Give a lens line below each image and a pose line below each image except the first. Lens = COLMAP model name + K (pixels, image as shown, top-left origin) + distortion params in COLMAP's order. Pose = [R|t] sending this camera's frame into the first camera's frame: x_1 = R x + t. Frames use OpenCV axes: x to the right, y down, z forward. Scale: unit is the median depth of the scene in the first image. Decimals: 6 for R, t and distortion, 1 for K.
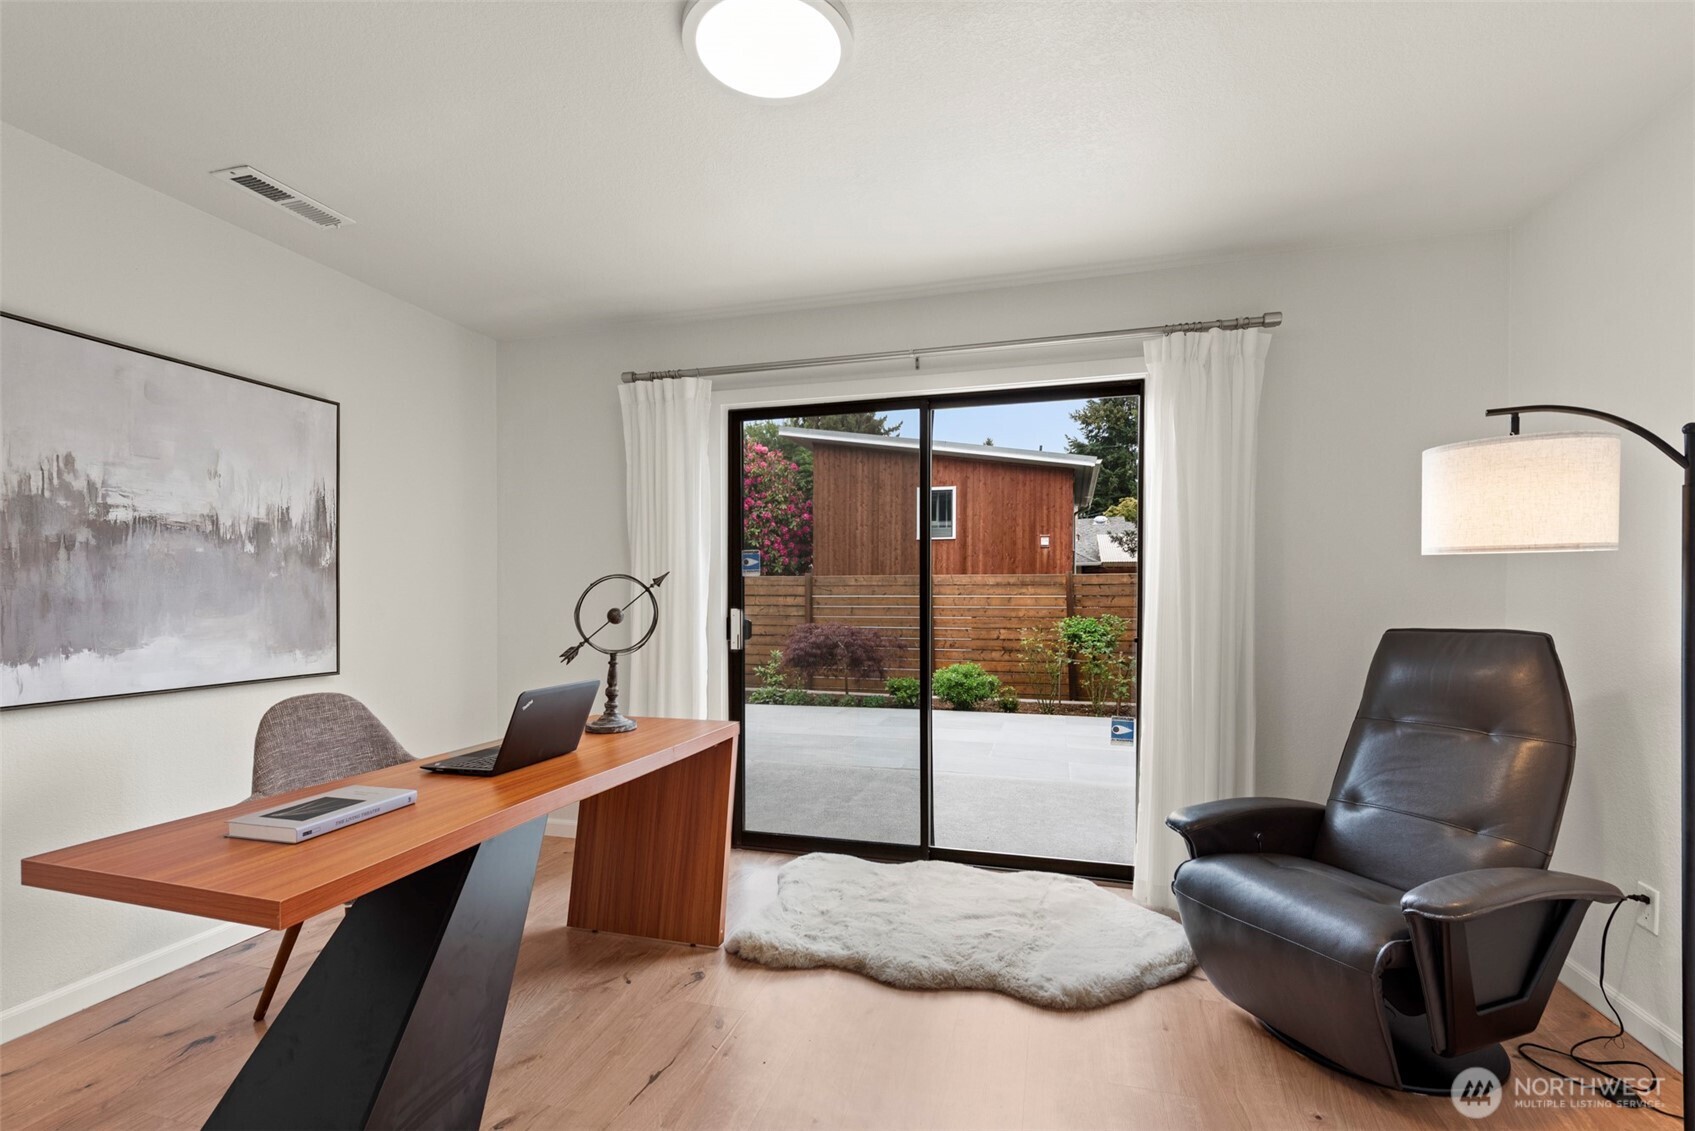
lens RADIAL K [[763.5, 0, 860.5], [0, 763.5, 595.2], [0, 0, 1]] dist [-0.003783, -0.001170]
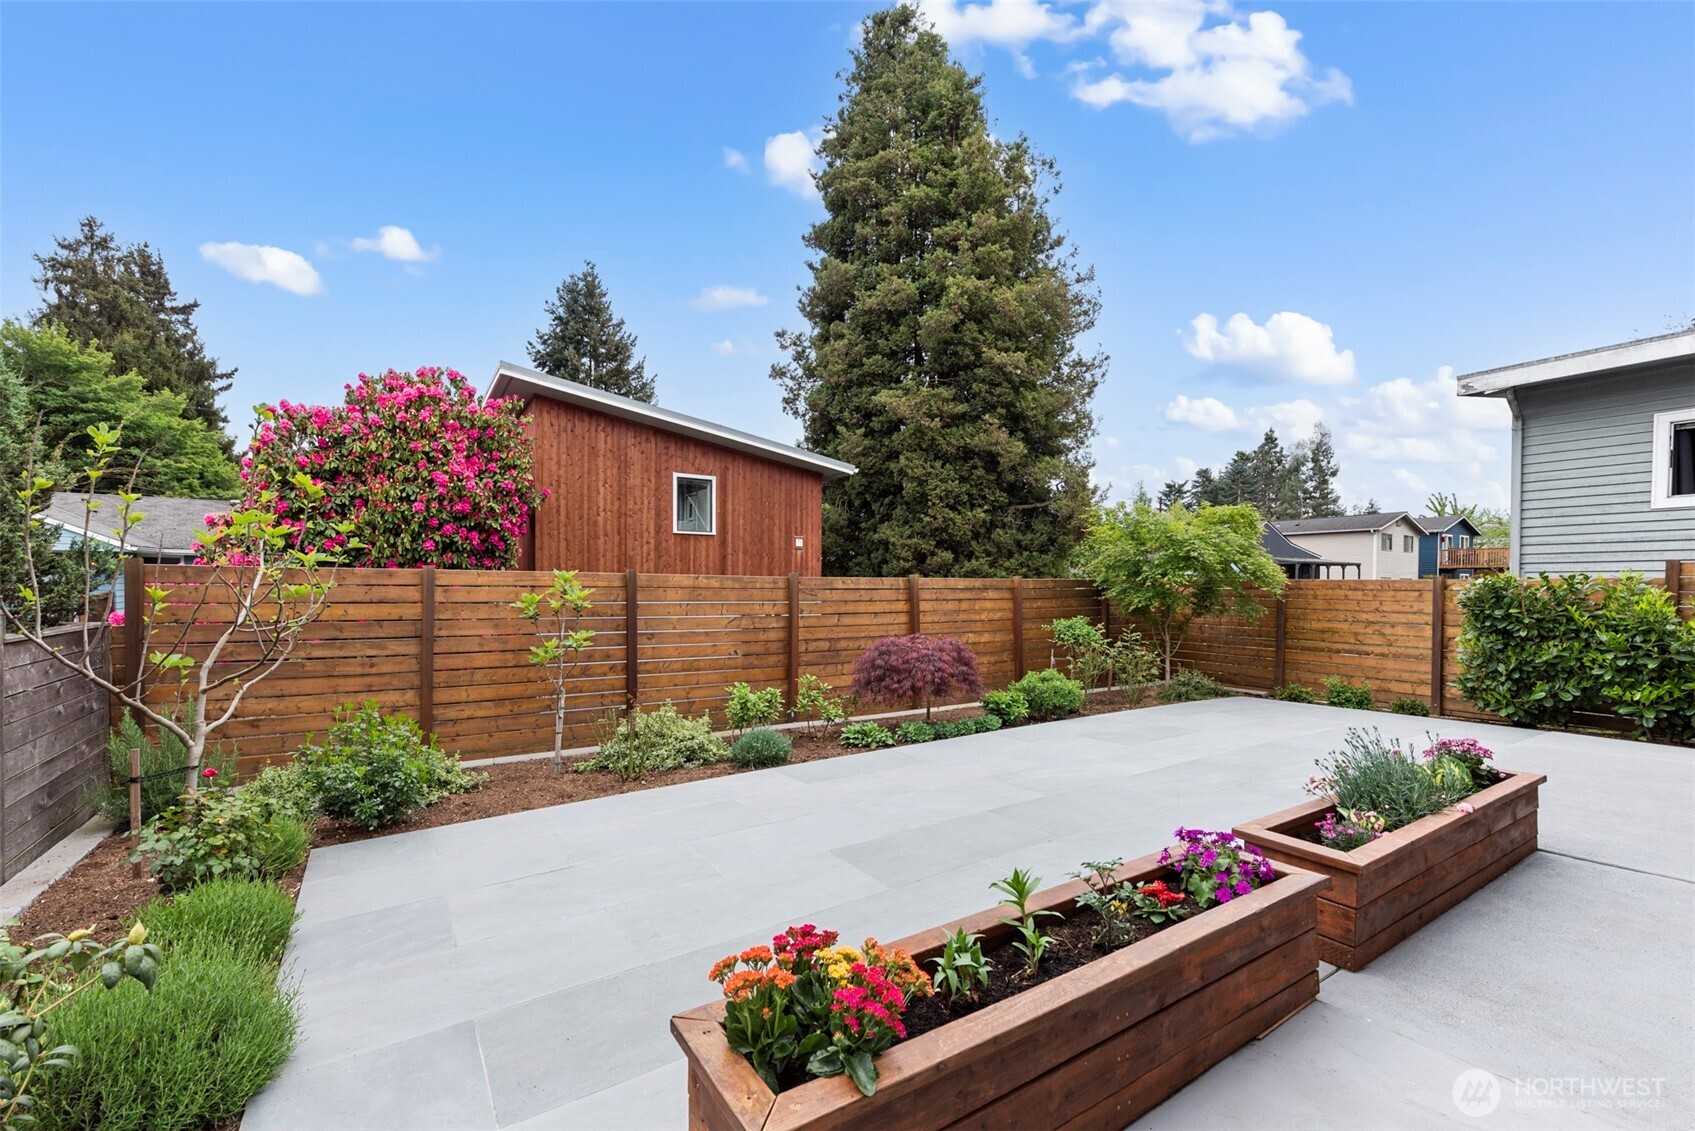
lens RADIAL K [[713.0, 0, 844.3], [0, 713.0, 583.1], [0, 0, 1]] dist [0.003610, -0.000140]
pose [[0.662512, 0.006594, 0.749022, -0.406397], [0.002583, 0.999935, -0.011088, -0.007283], [-0.749046, 0.009280, 0.662453, 0.331778]]
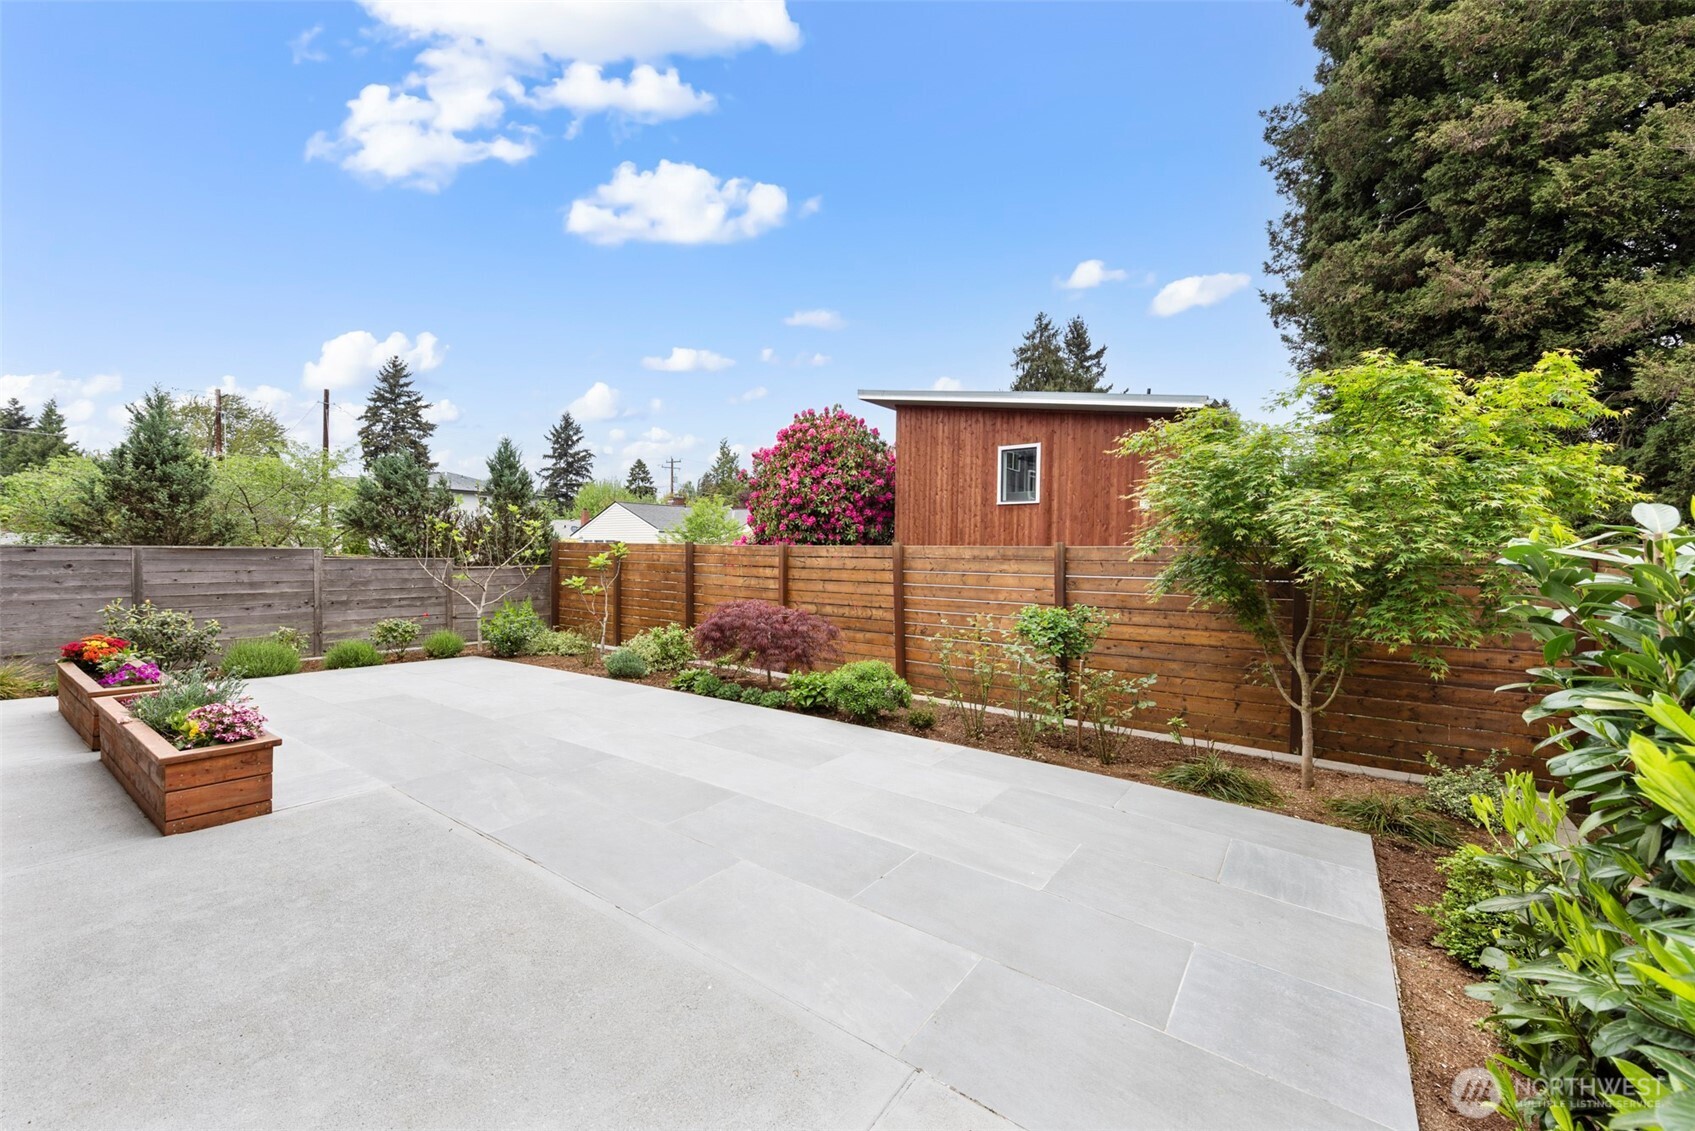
lens RADIAL K [[677.1, 0, 849.5], [0, 677.1, 560.2], [0, 0, 1]] dist [0.003029, -0.000010]
pose [[0.933342, 0.015670, -0.358647, 0.202361], [-0.014915, 0.999877, 0.004874, -0.008851], [0.358679, 0.000800, 0.933461, 0.197937]]
